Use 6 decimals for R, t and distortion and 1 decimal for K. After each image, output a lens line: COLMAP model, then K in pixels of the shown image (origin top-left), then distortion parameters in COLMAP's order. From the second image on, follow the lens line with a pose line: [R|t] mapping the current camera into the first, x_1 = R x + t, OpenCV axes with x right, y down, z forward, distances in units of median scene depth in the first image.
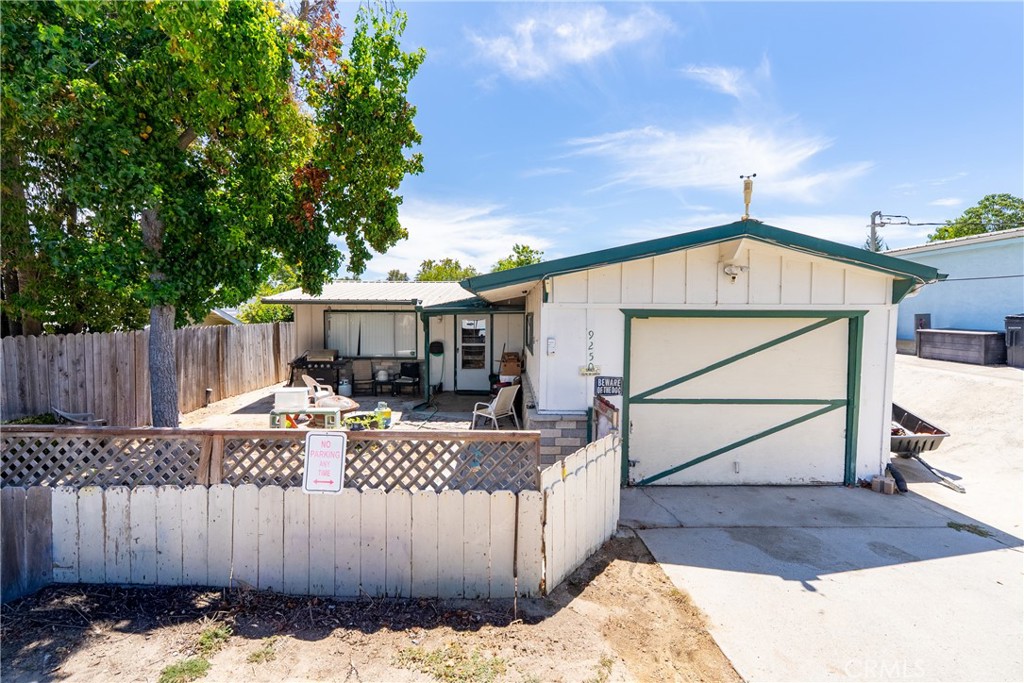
lens RADIAL K [[464.1, 0, 512.7], [0, 464.1, 336.8], [0, 0, 1]] dist [-0.005004, 0.000498]
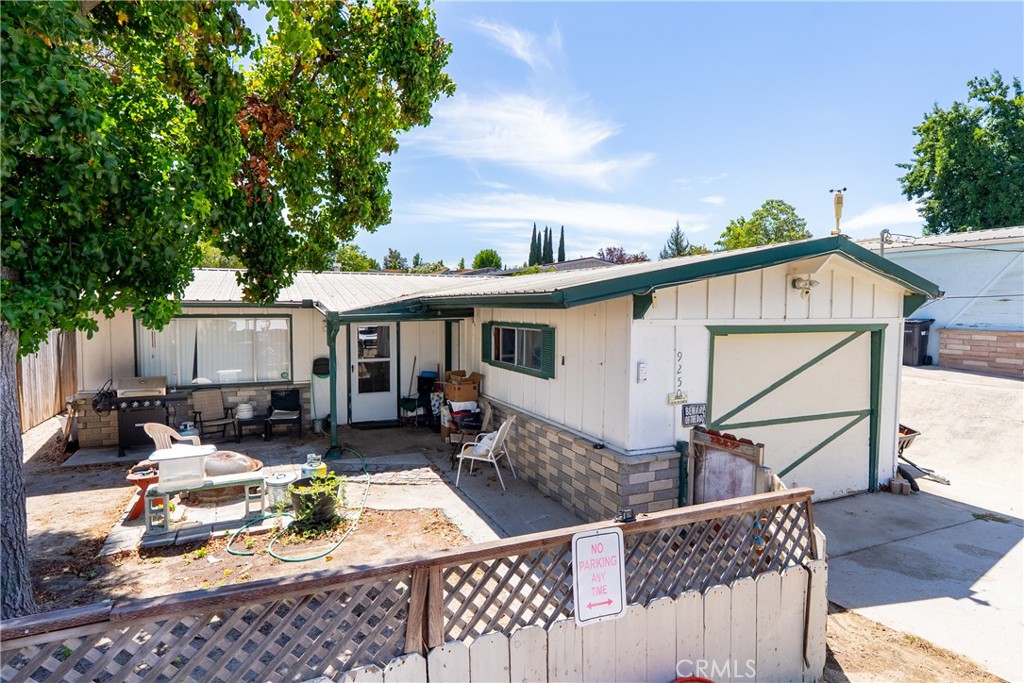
lens RADIAL K [[562.7, 0, 518.7], [0, 562.7, 341.5], [0, 0, 1]] dist [-0.001172, -0.003100]
pose [[0.910869, -0.025046, 0.411935, -0.347422], [0.018085, 0.999620, 0.020789, -0.038732], [-0.412300, -0.011487, 0.910976, 0.120193]]
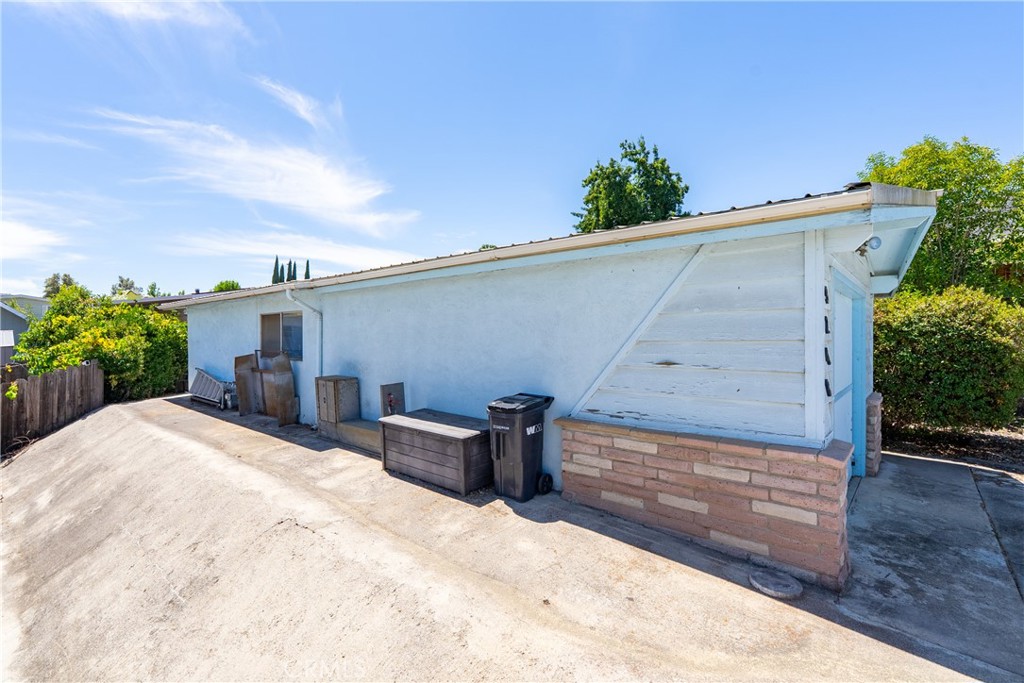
lens RADIAL K [[464.1, 0, 512.7], [0, 464.1, 336.8], [0, 0, 1]] dist [-0.005004, 0.000498]
pose [[0.664052, -0.007687, 0.747647, 0.663241], [0.041553, 0.998781, -0.026638, -0.103688], [-0.746531, 0.048756, 0.663562, 0.599577]]
